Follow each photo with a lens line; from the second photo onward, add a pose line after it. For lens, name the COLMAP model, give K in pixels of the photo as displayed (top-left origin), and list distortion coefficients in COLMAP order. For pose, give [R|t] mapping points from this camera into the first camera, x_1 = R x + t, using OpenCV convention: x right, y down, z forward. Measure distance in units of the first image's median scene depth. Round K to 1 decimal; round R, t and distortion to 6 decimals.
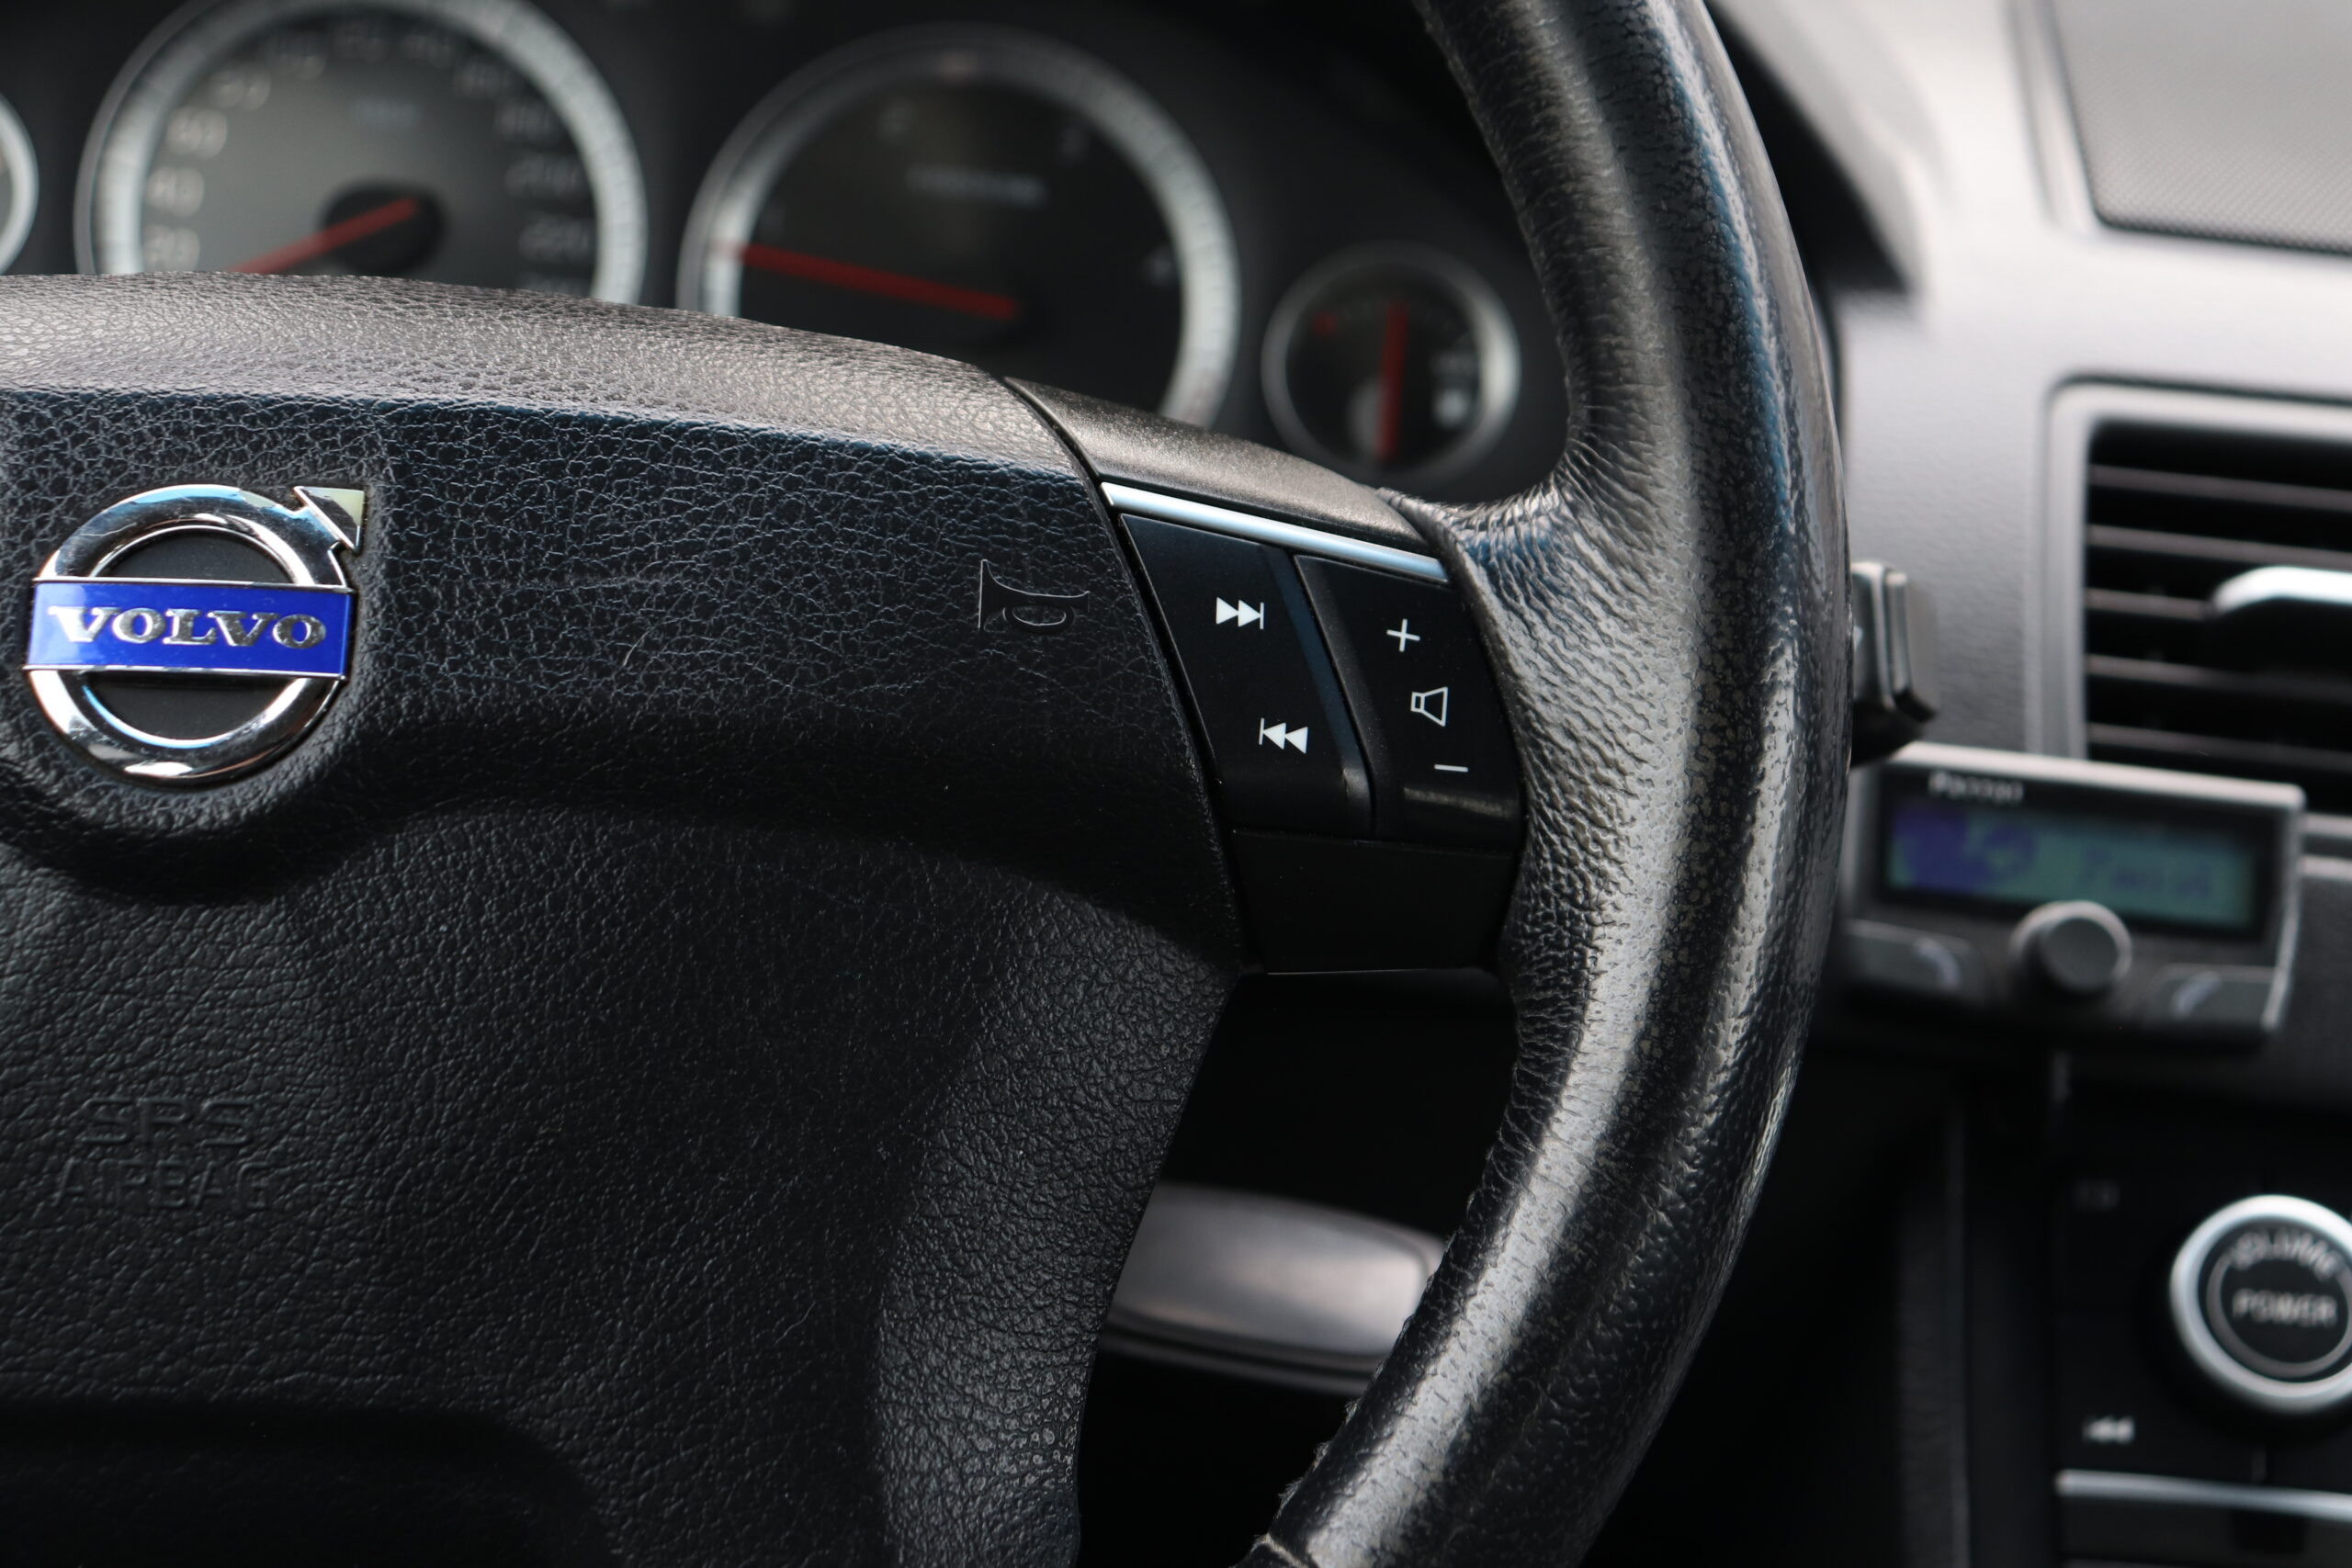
lens RADIAL K [[4035.7, 0, 1183.2], [0, 4035.7, 803.1], [0, 0, 1]] dist [0.145957, 0.000000]
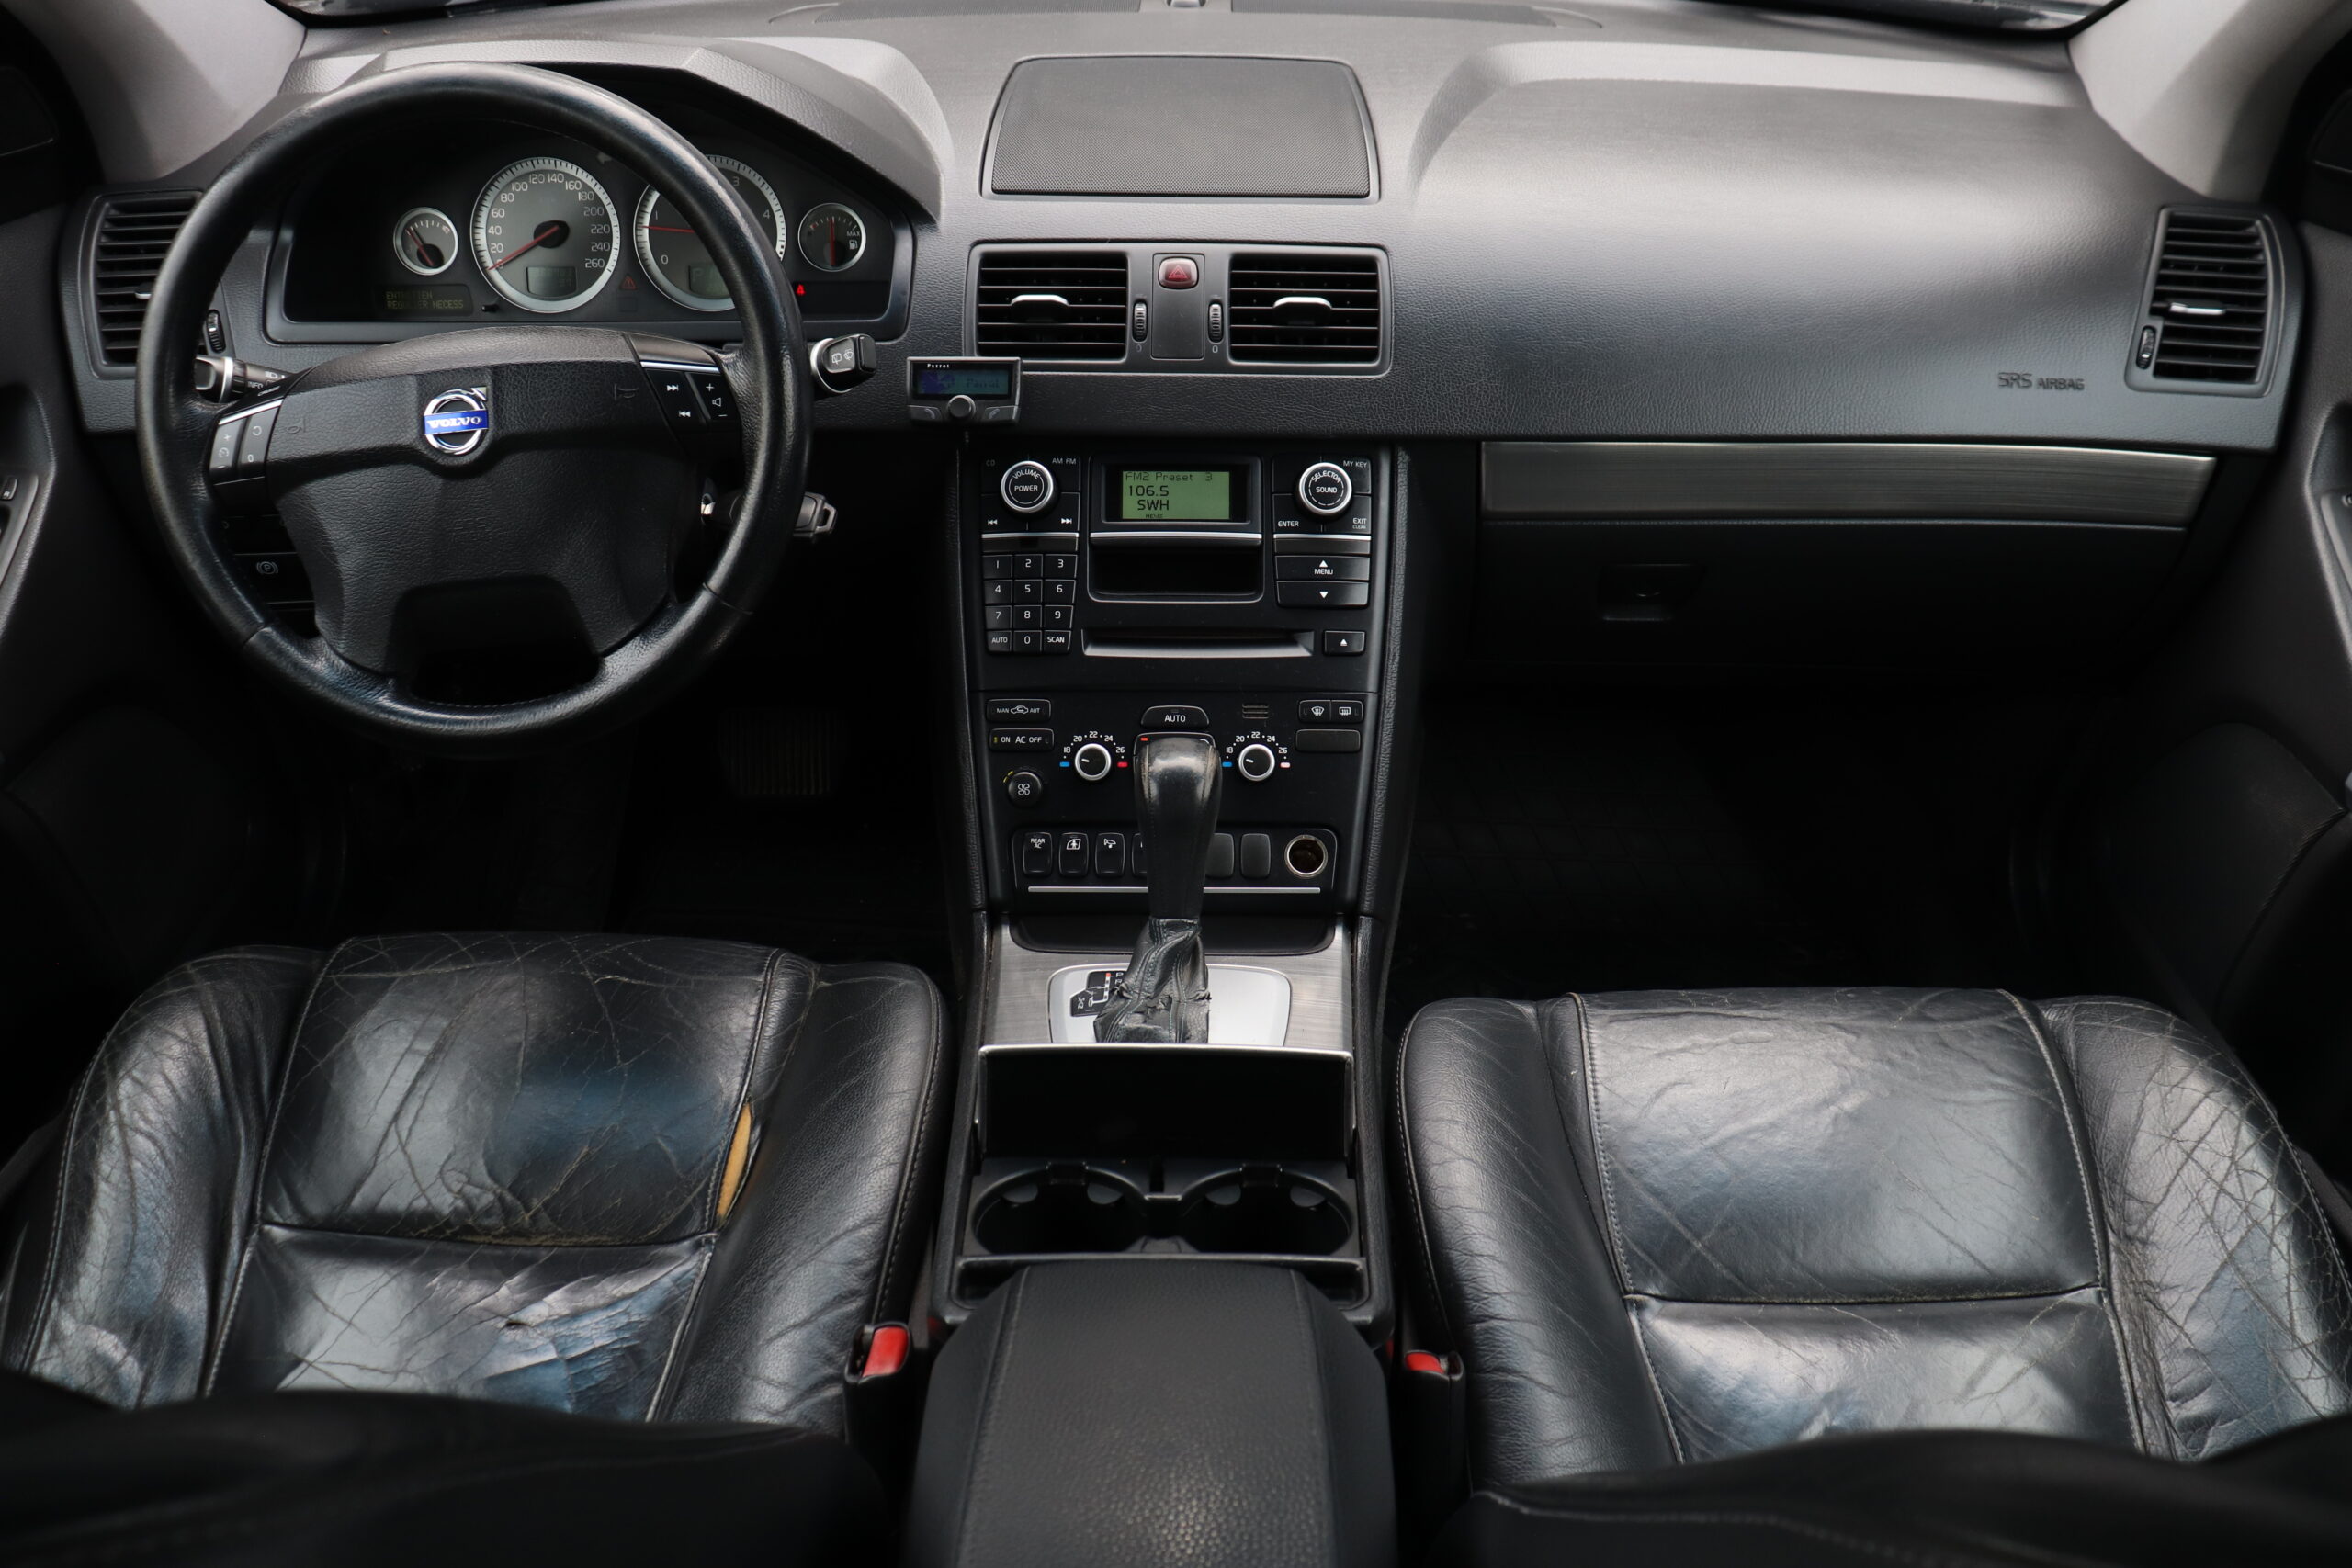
lens RADIAL K [[1945.1, 0, 1183.2], [0, 1945.1, 779.6], [0, 0, 1]] dist [-0.115930, 0.076580]
pose [[0.993476, -0.098600, -0.057300, 0.685762], [0.111418, 0.946341, 0.303355, -0.227941], [0.024314, -0.307761, 0.951153, -1.233217]]
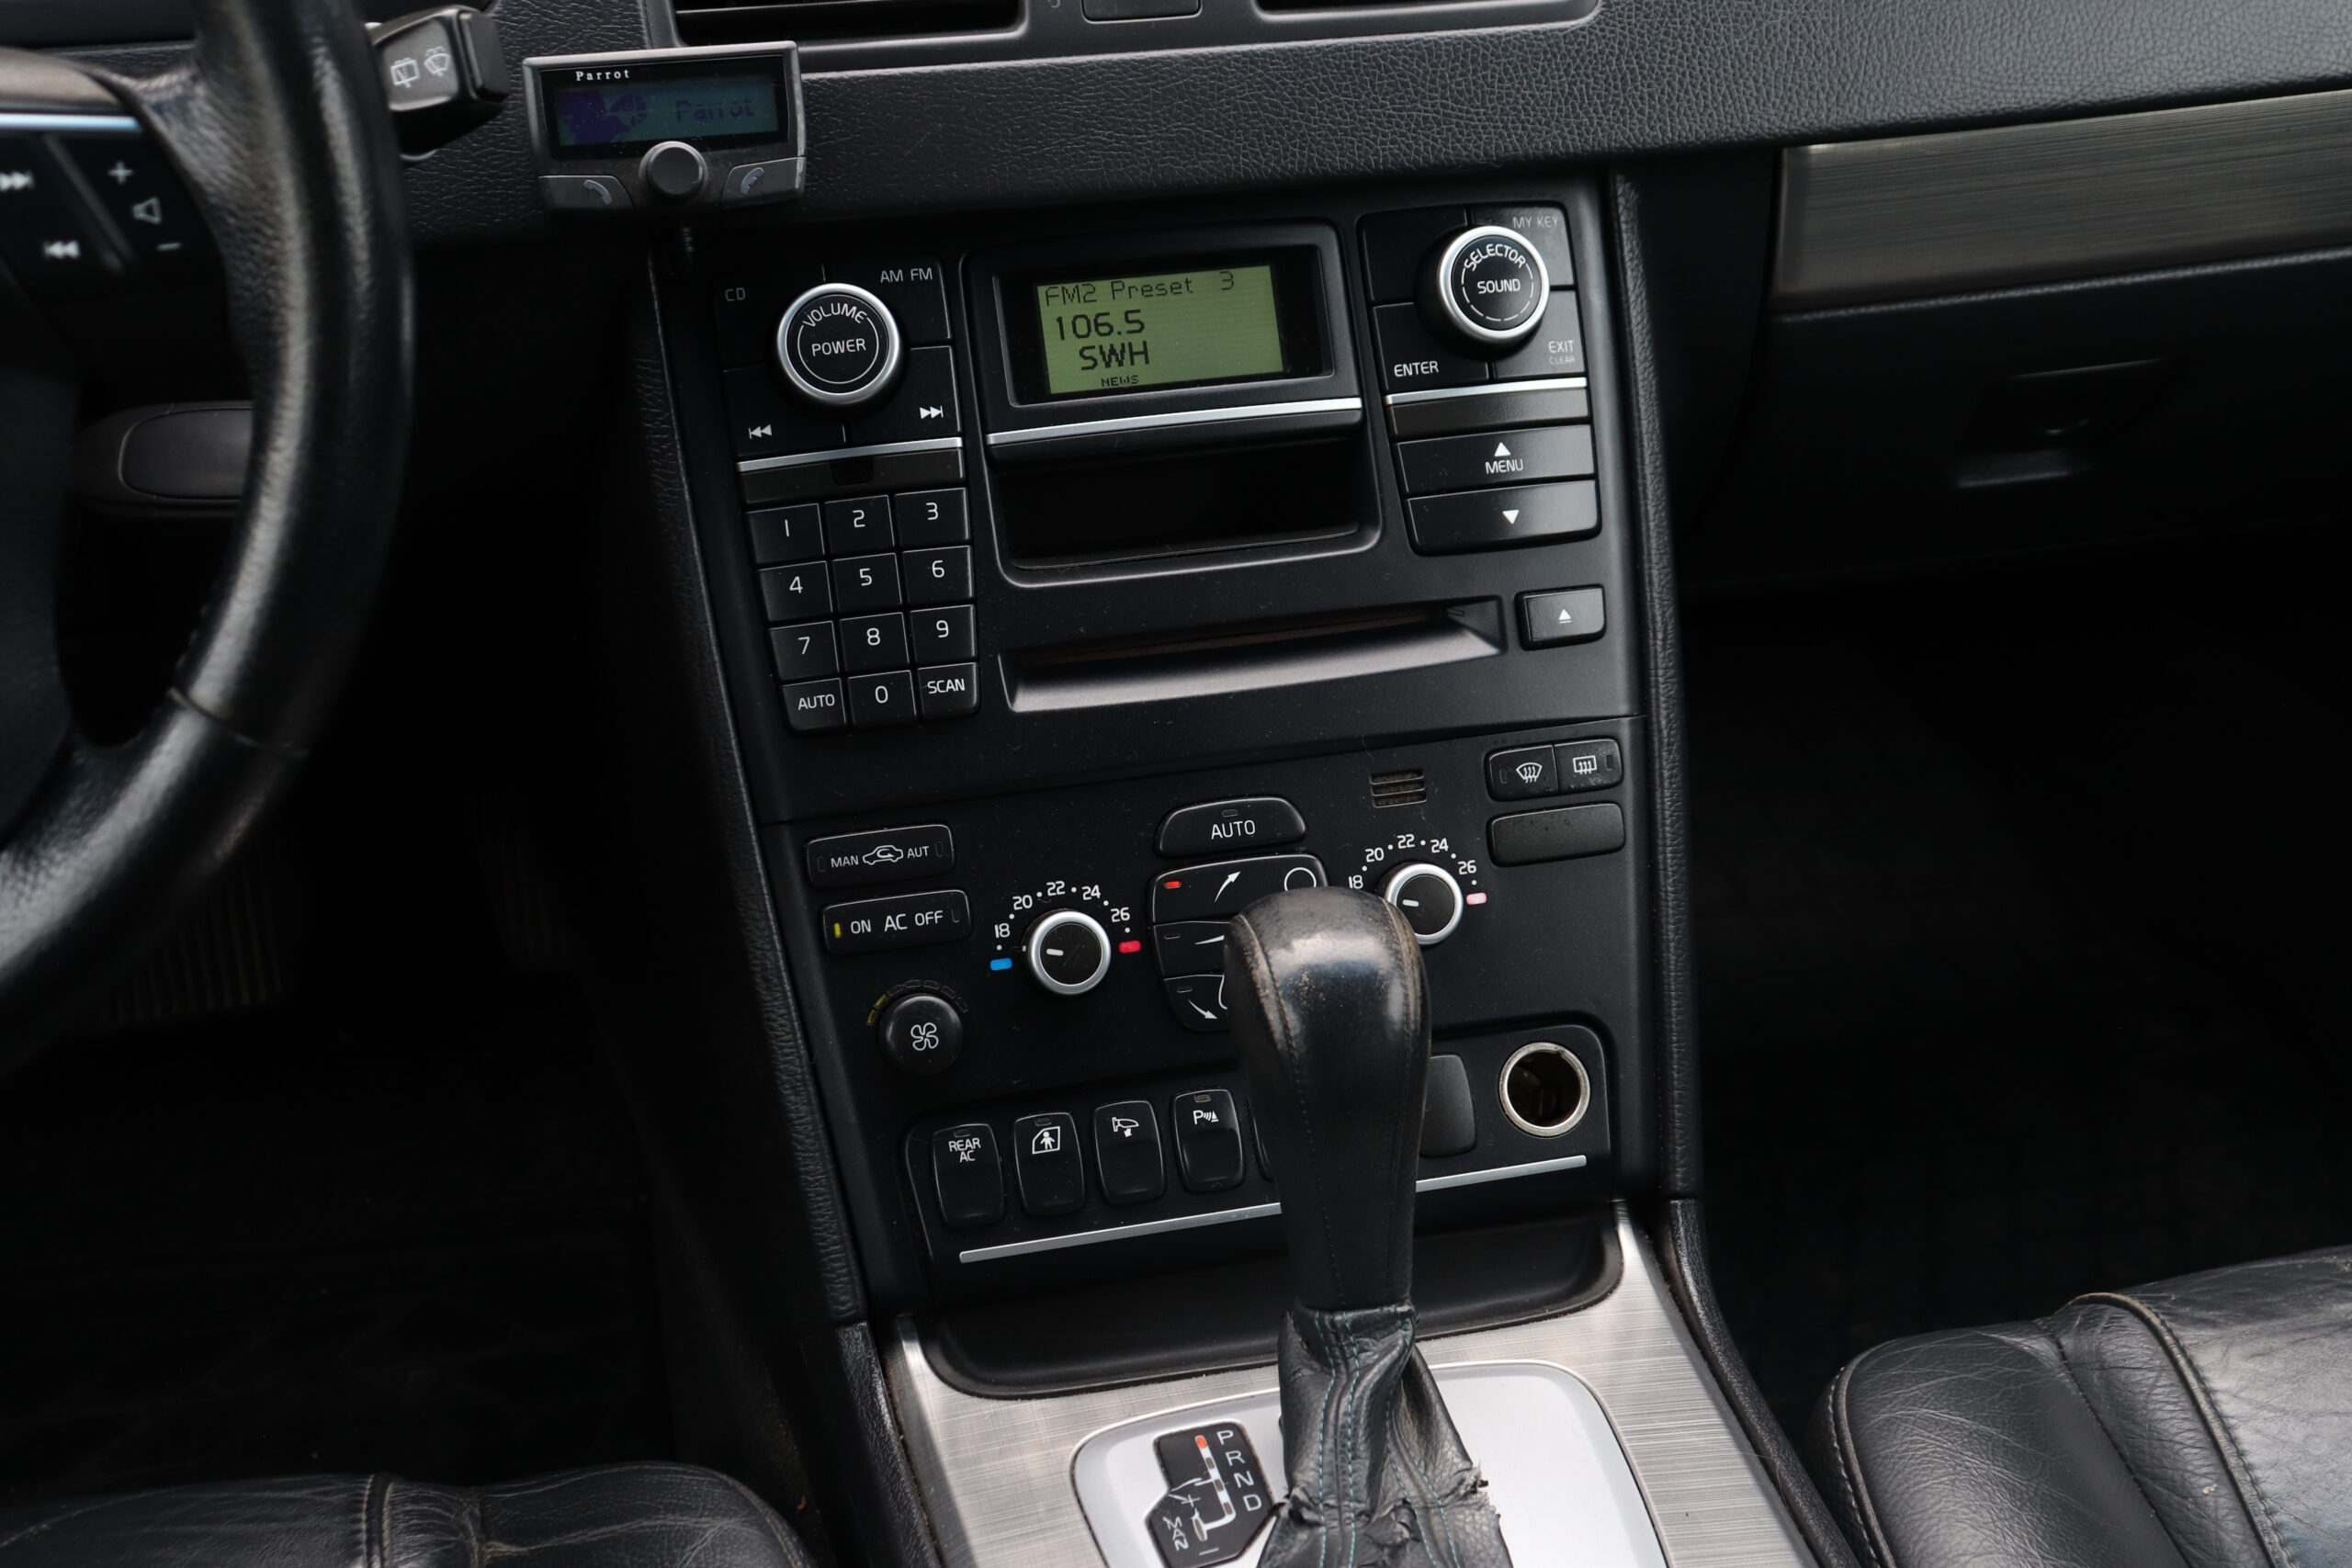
lens RADIAL K [[2998.1, 0, 1180.5], [0, 2998.1, 785.1], [0, 0, 1]] dist [0.043656, 0.000000]
pose [[0.965368, -0.222033, 0.136990, 0.262190], [0.159034, 0.917062, 0.365656, -0.205443], [-0.206816, -0.331207, 0.920613, -0.375036]]
